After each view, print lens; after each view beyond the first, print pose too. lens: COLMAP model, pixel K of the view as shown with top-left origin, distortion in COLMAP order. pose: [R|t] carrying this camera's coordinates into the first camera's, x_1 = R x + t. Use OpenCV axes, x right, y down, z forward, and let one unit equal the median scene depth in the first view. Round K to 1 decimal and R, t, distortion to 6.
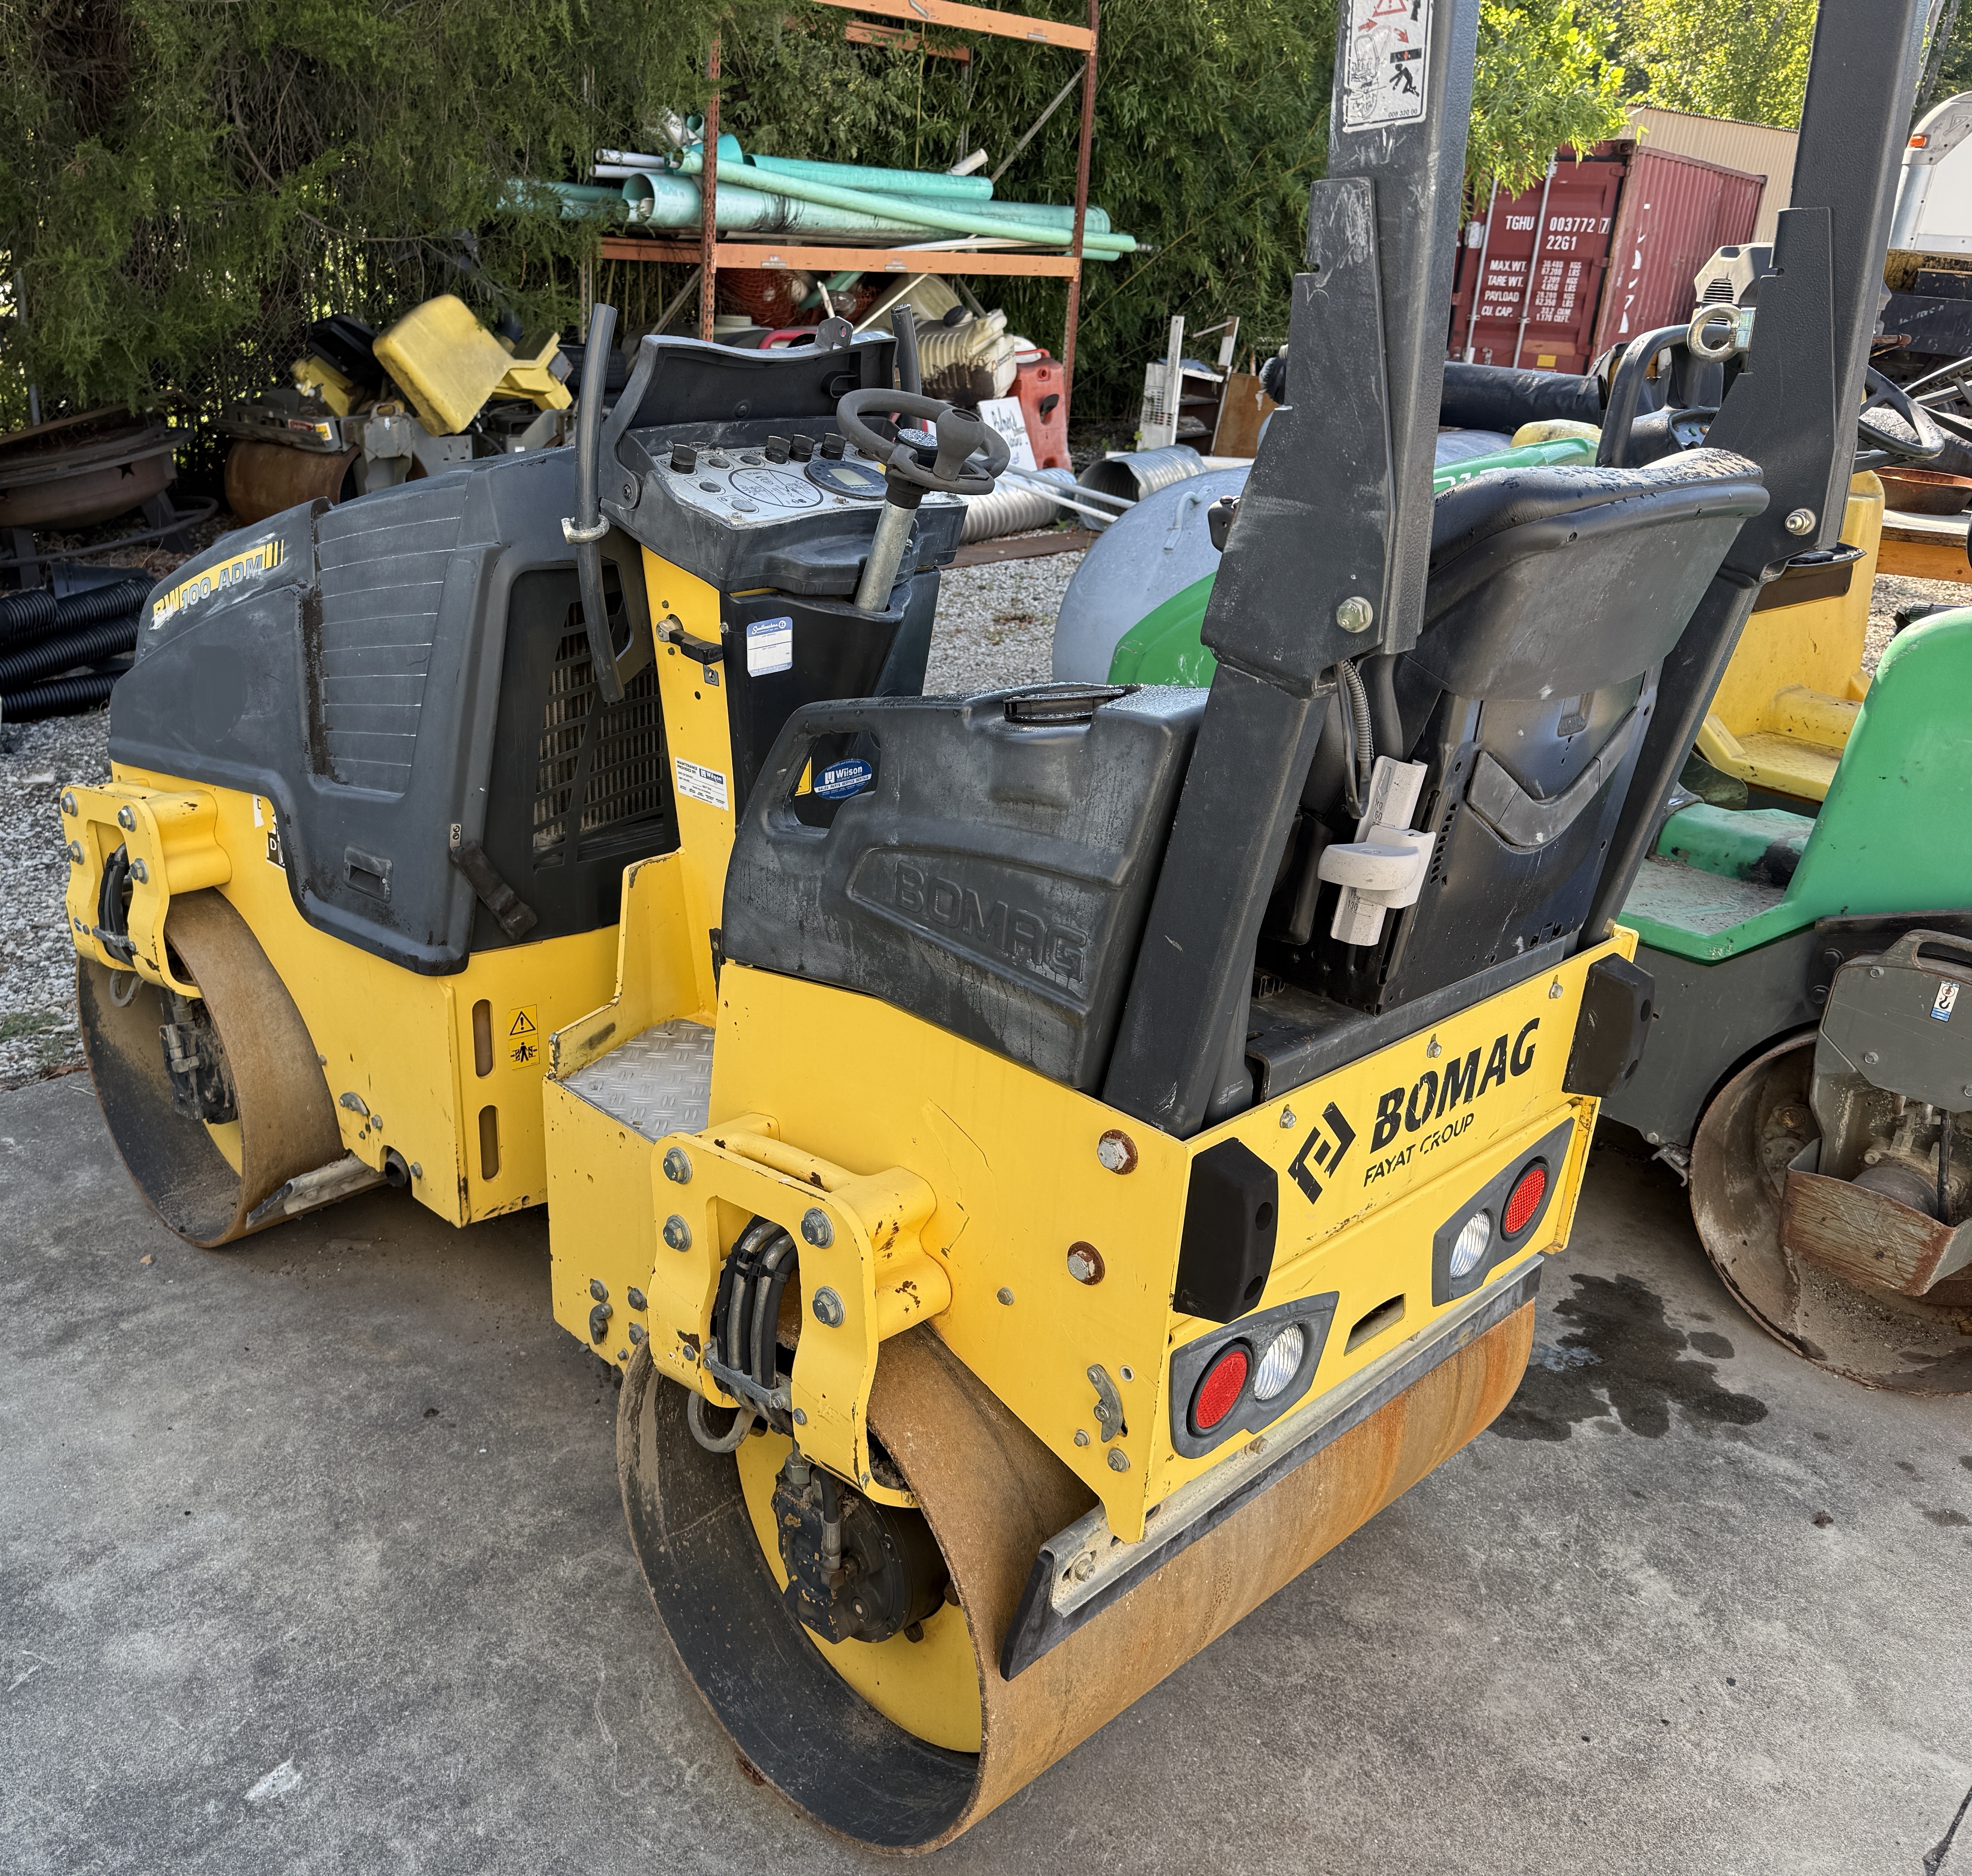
lens RADIAL K [[1661.2, 0, 982.2], [0, 1661.2, 937.1], [0, 0, 1]] dist [0.004058, -0.004277]
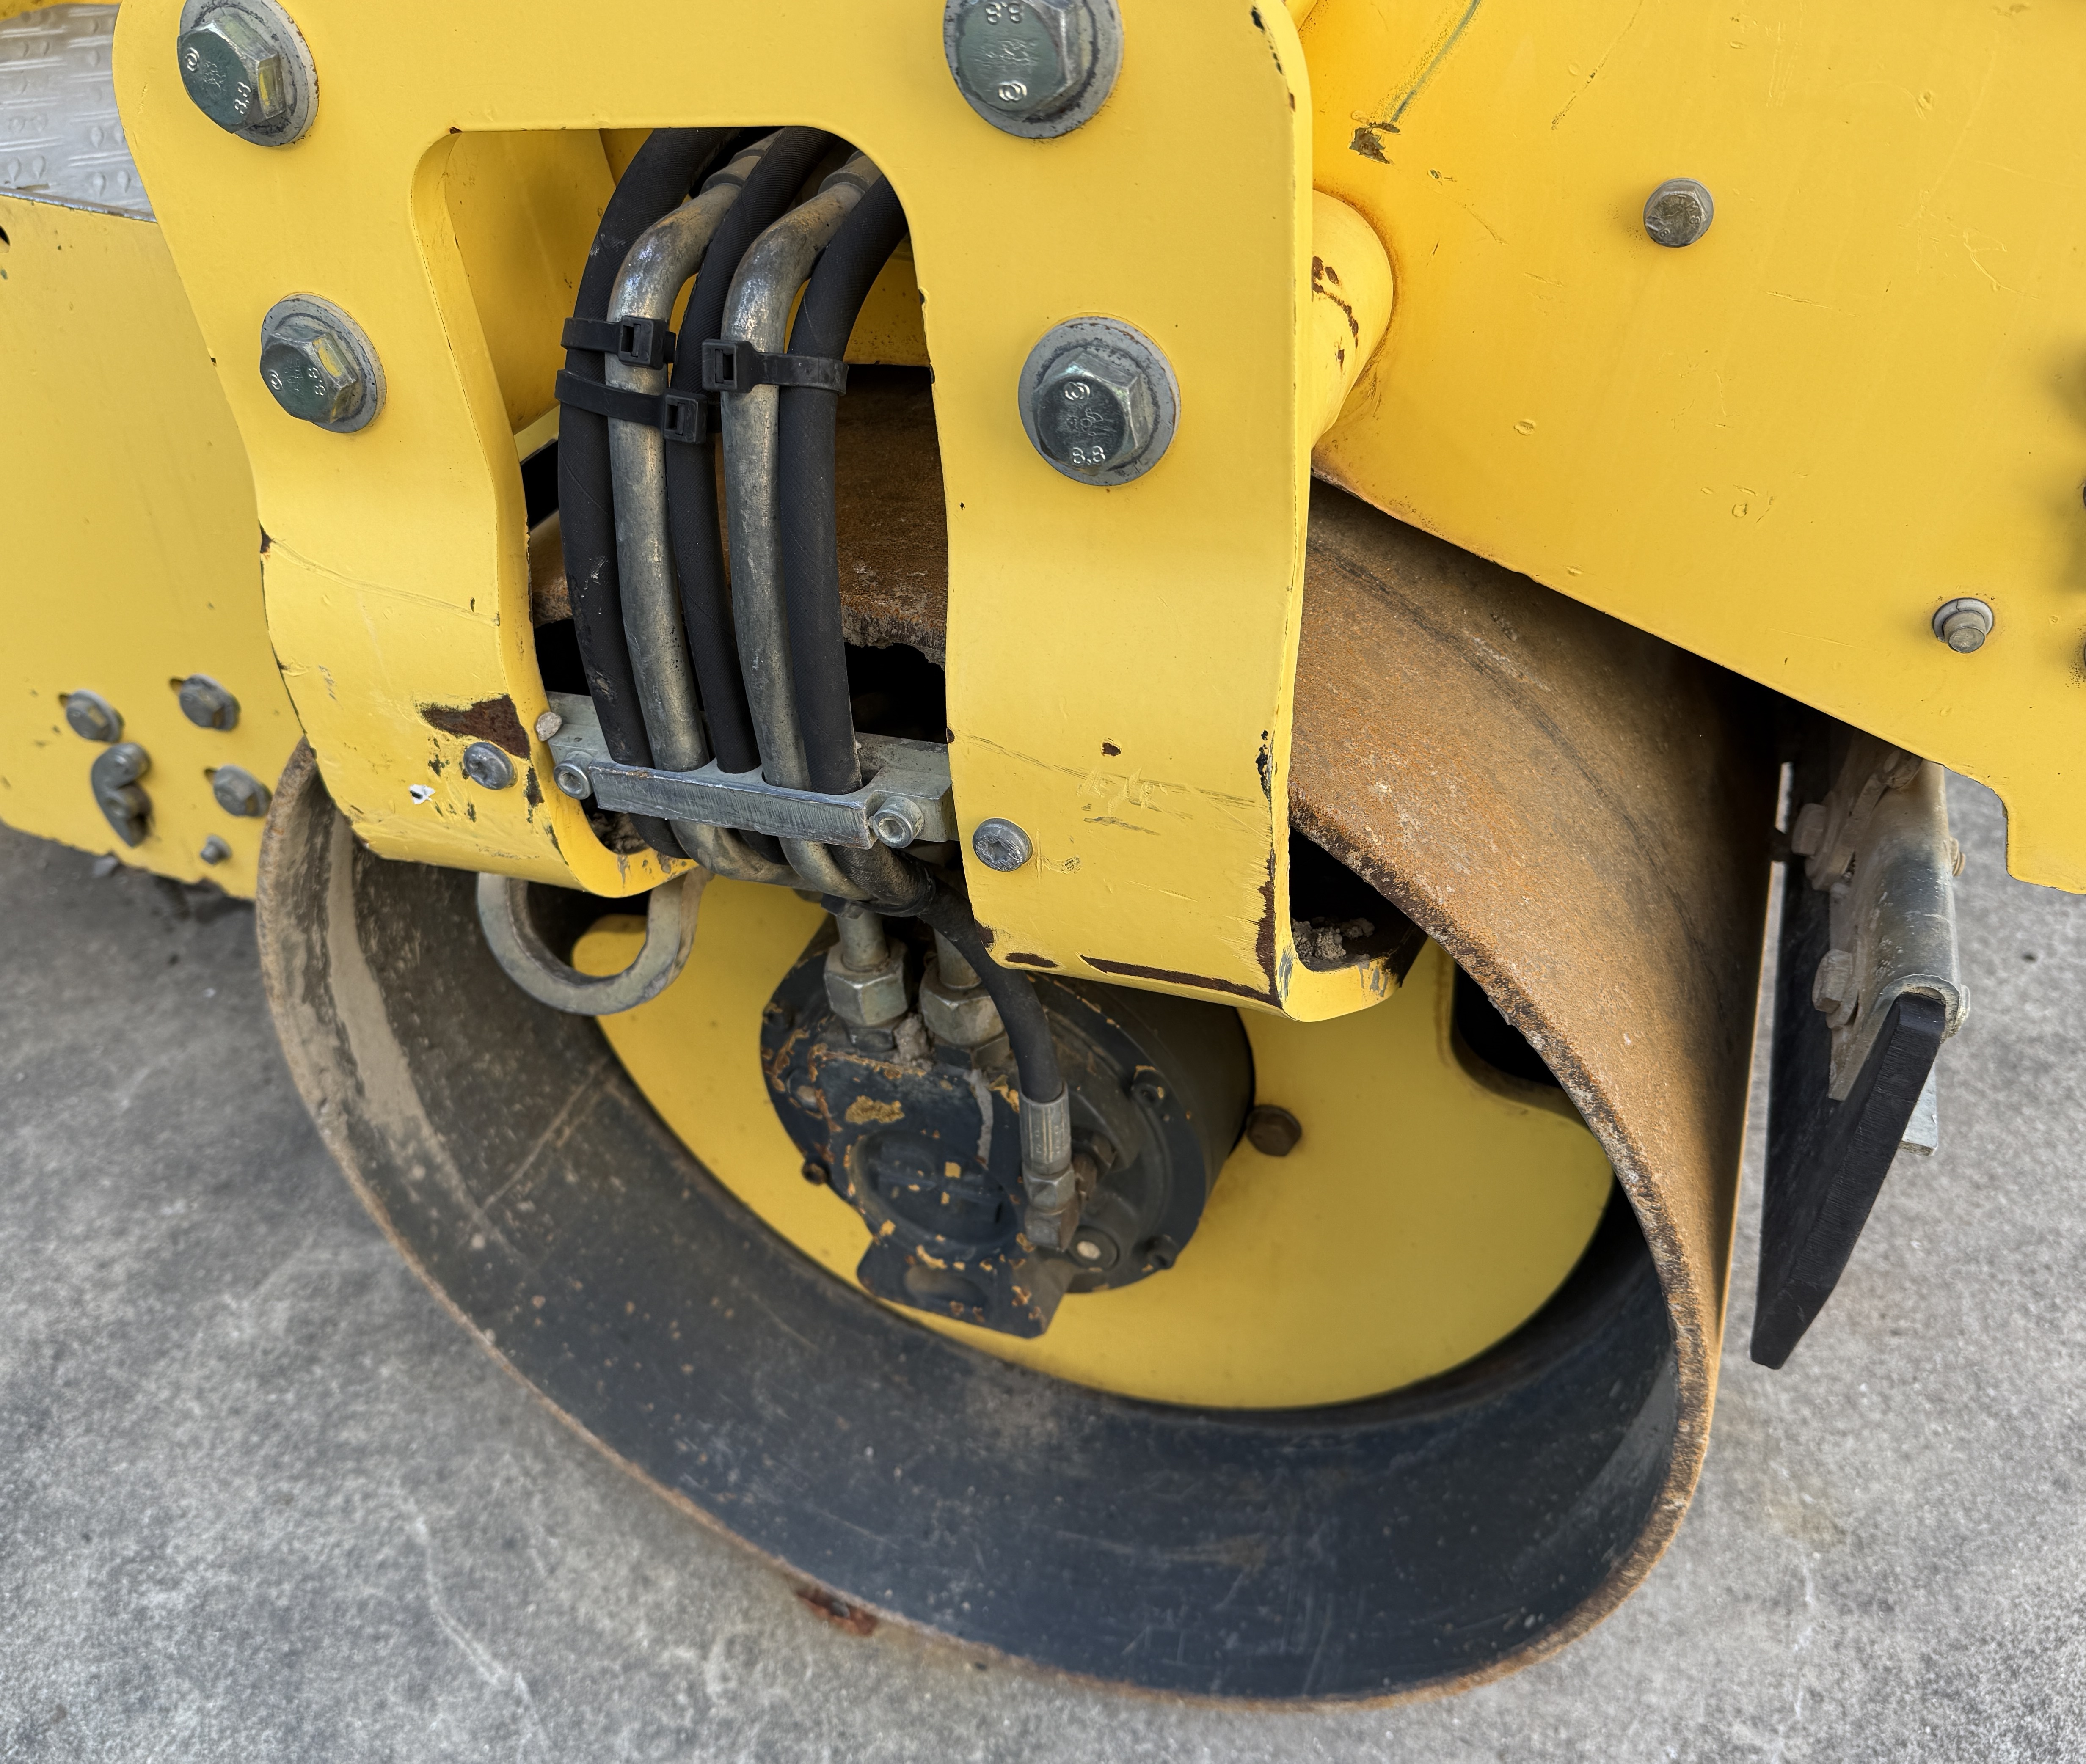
lens RADIAL K [[1822.0, 0, 1025.2], [0, 1822.0, 764.4], [0, 0, 1]] dist [0.020676, -0.014554]
pose [[0.929492, -0.285473, 0.233557, -0.144706], [0.206577, 0.927503, 0.311551, 0.148773], [-0.305564, -0.241337, 0.921079, 0.592793]]
